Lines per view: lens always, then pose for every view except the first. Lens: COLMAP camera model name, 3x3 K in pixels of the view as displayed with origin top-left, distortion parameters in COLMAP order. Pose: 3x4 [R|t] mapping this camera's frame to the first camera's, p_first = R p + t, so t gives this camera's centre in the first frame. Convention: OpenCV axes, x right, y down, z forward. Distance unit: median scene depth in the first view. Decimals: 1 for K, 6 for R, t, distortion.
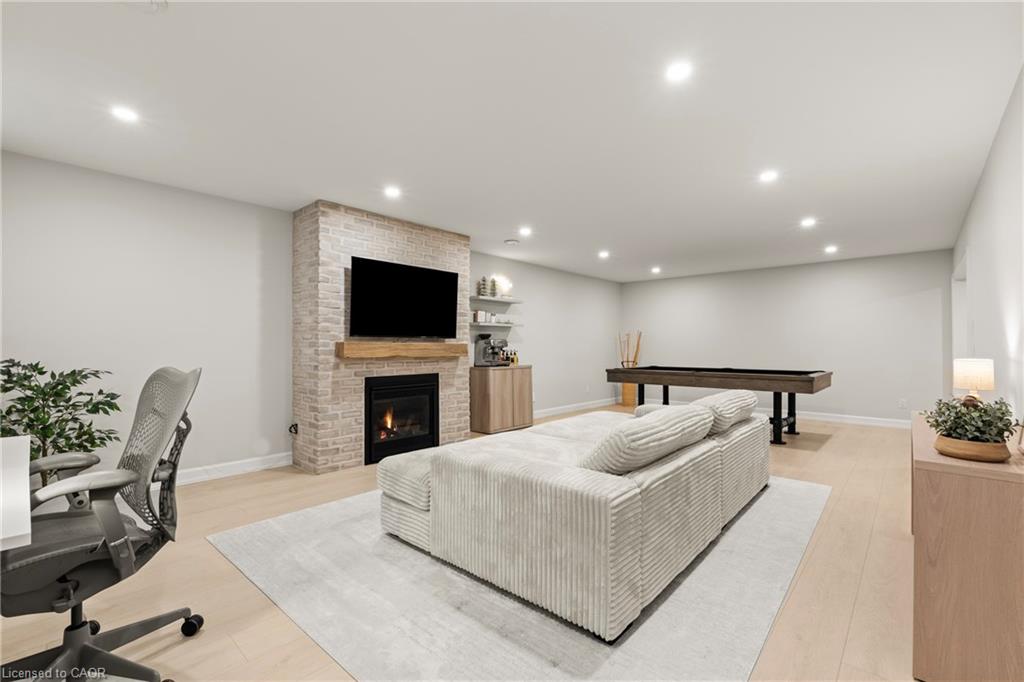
lens RADIAL K [[450.1, 0, 516.6], [0, 450.1, 341.9], [0, 0, 1]] dist [0.000213, 0.000017]
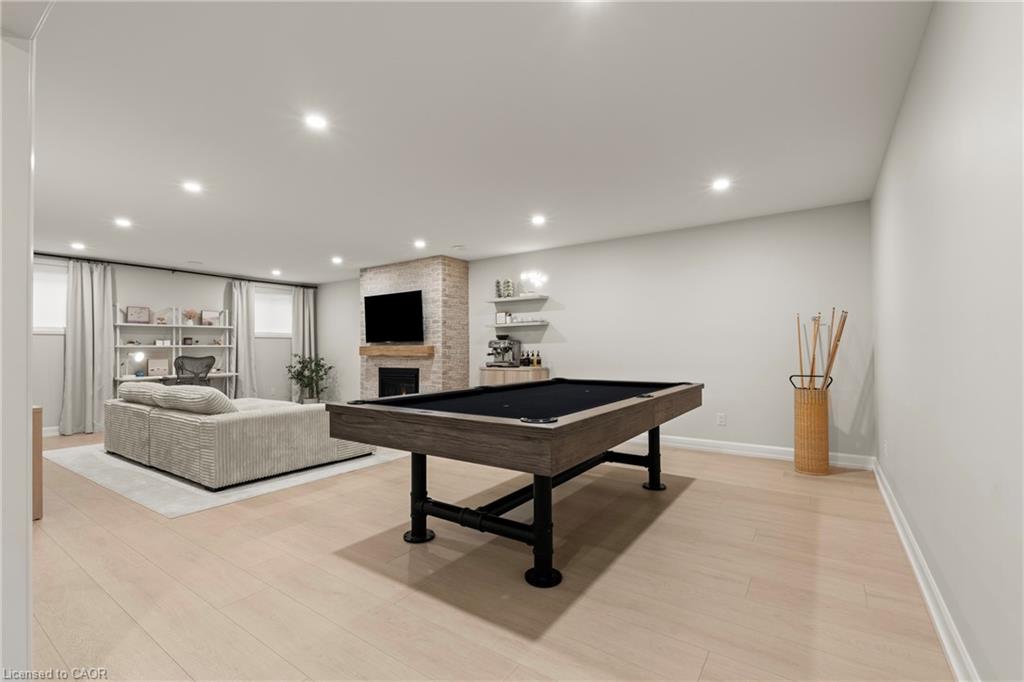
lens RADIAL K [[450.1, 0, 516.6], [0, 450.1, 341.9], [0, 0, 1]] dist [0.000213, 0.000017]
pose [[0.125538, -0.014827, -0.991978, 1.202413], [0.020504, 0.999714, -0.012348, 0.014408], [0.991877, -0.018789, 0.125806, 1.148075]]
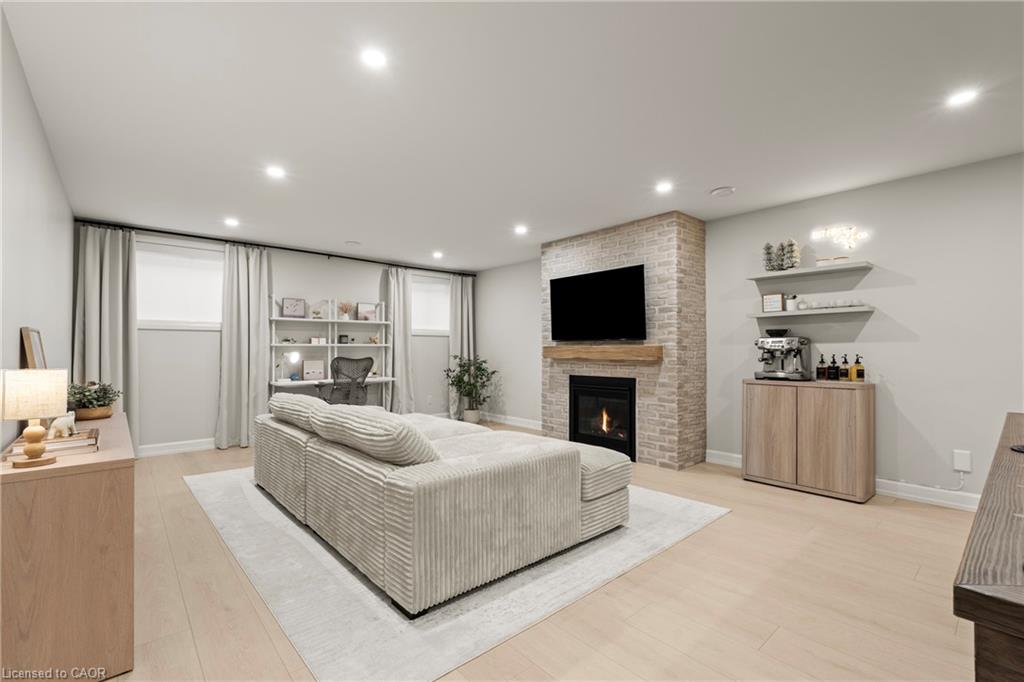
lens RADIAL K [[461.8, 0, 512.0], [0, 461.8, 341.0], [0, 0, 1]] dist [-0.001259, -0.000034]
pose [[-0.133332, -0.018488, -0.990899, 0.811841], [0.013958, 0.999692, -0.020530, 0.009611], [0.990973, -0.016568, -0.133033, 0.900068]]
